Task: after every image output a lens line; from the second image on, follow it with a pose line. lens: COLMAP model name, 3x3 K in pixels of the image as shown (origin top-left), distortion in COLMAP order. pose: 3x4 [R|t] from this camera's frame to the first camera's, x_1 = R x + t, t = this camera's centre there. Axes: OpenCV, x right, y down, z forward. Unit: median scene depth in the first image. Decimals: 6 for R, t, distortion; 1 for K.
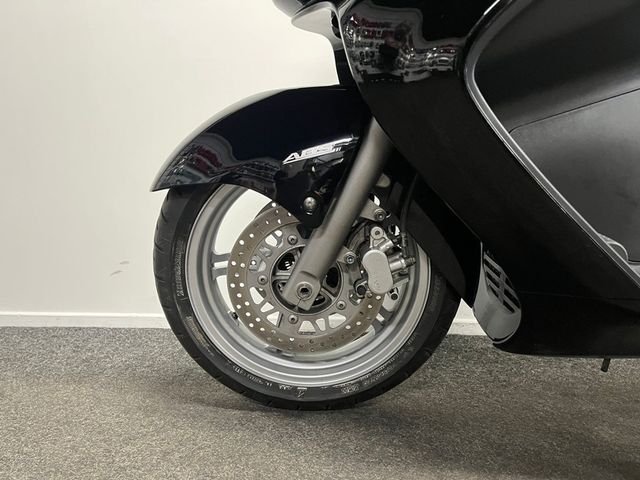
lens RADIAL K [[484.6, 0, 317.8], [0, 484.6, 240.1], [0, 0, 1]] dist [0.032651, -0.039816]
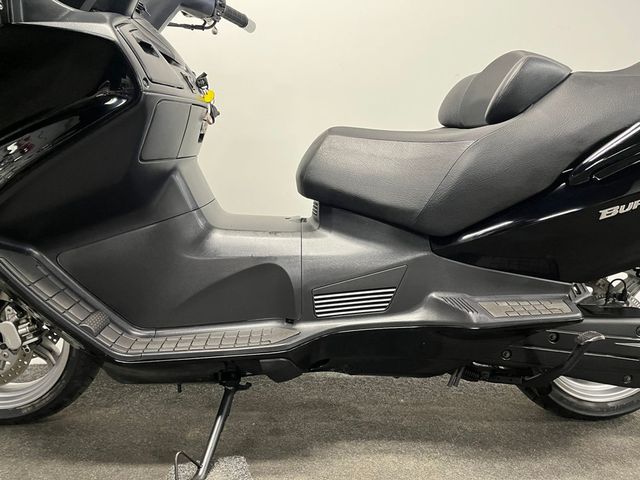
lens RADIAL K [[484.6, 0, 320.6], [0, 484.6, 245.9], [0, 0, 1]] dist [0.032651, -0.039816]
pose [[0.997721, -0.010934, 0.066589, 0.870575], [0.012014, 0.999802, -0.015840, -0.157948], [-0.066403, 0.016604, 0.997655, -0.545796]]
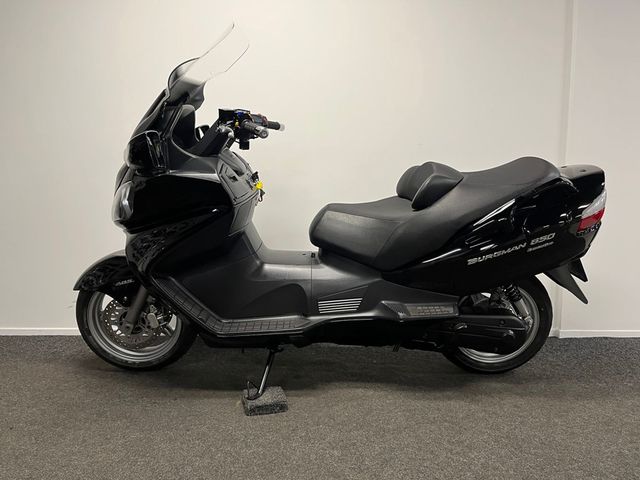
lens RADIAL K [[484.6, 0, 322.0], [0, 484.6, 234.2], [0, 0, 1]] dist [0.032651, -0.039816]
pose [[0.999536, -0.009024, 0.029097, 0.890632], [0.008590, 0.999850, 0.015019, -0.408515], [-0.029228, -0.014762, 0.999464, -1.610844]]
